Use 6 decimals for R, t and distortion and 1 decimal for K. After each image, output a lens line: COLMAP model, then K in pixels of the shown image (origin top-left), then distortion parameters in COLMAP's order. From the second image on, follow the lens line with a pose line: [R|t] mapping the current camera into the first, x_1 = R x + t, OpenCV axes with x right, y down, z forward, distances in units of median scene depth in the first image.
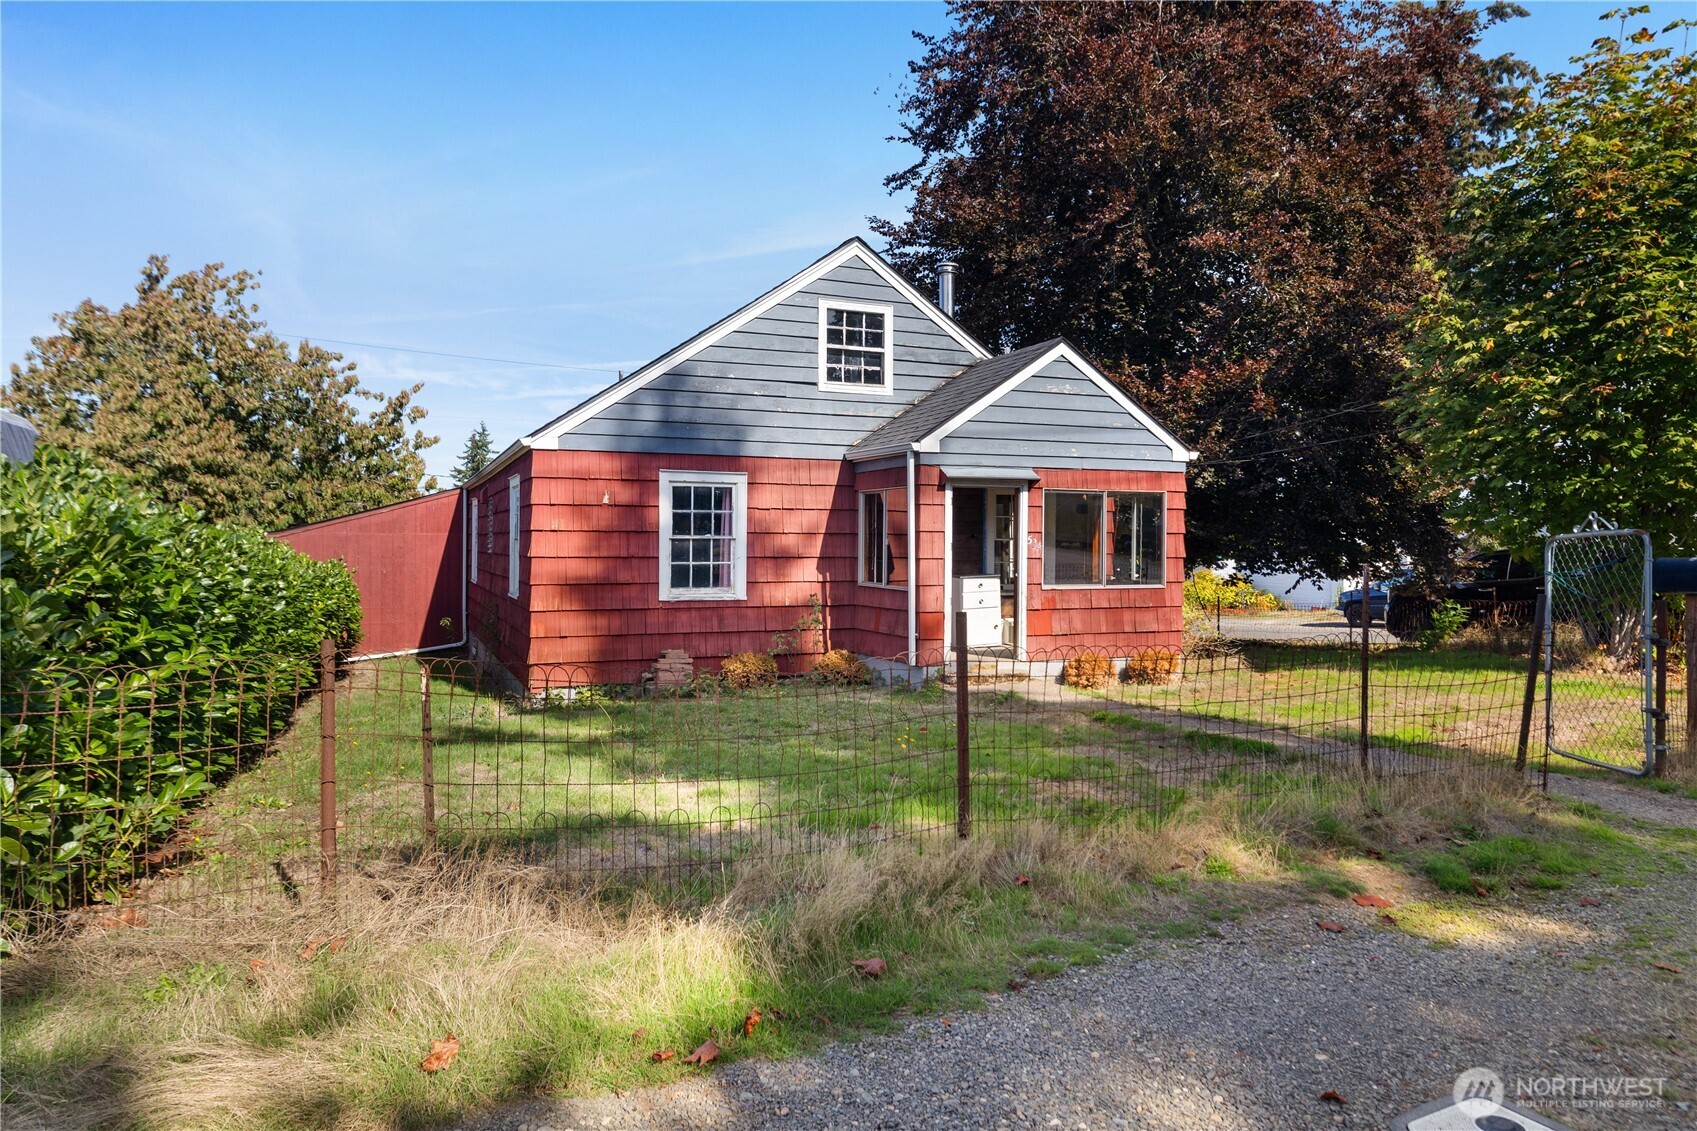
lens RADIAL K [[1073.5, 0, 847.3], [0, 1073.5, 561.0], [0, 0, 1]] dist [-0.000402, -0.000004]
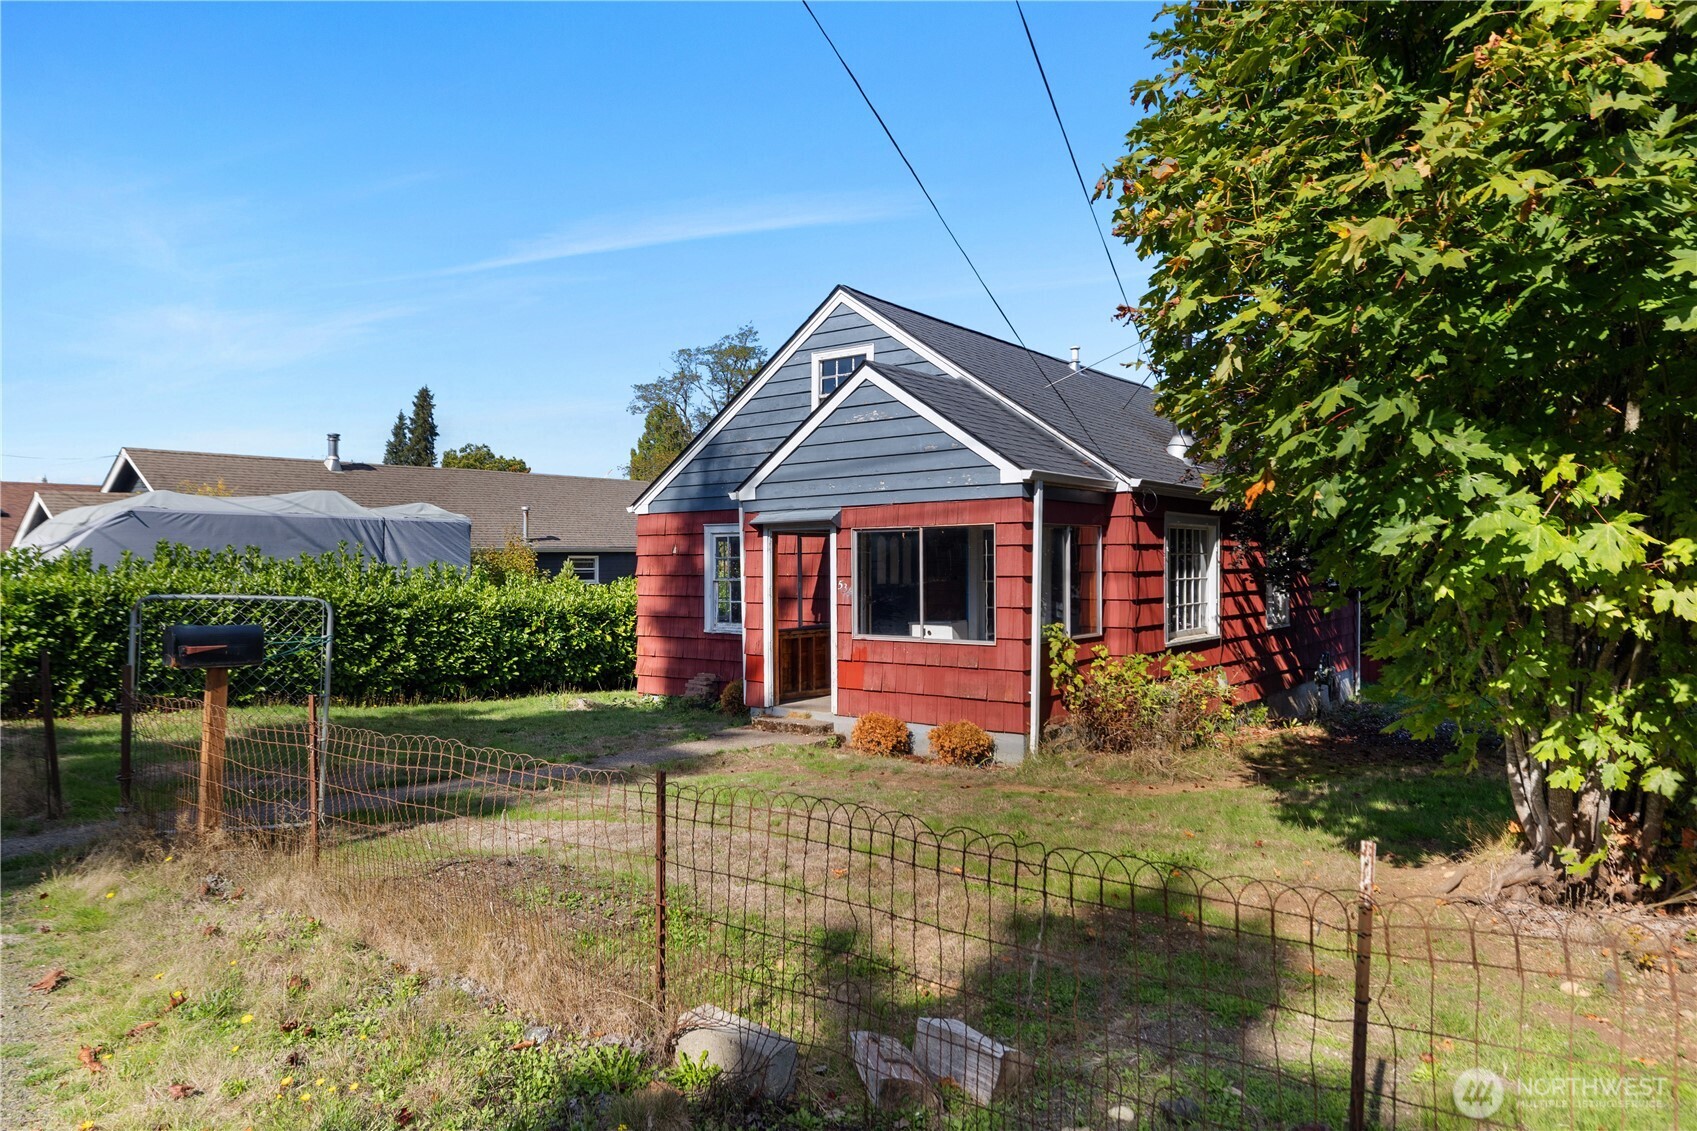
lens RADIAL K [[1073.5, 0, 847.4], [0, 1073.5, 570.3], [0, 0, 1]] dist [-0.000402, -0.000004]
pose [[0.498923, -0.003543, -0.866639, 0.965730], [-0.000709, 0.999990, -0.004496, -0.027664], [0.866646, 0.002858, 0.498915, 0.535753]]
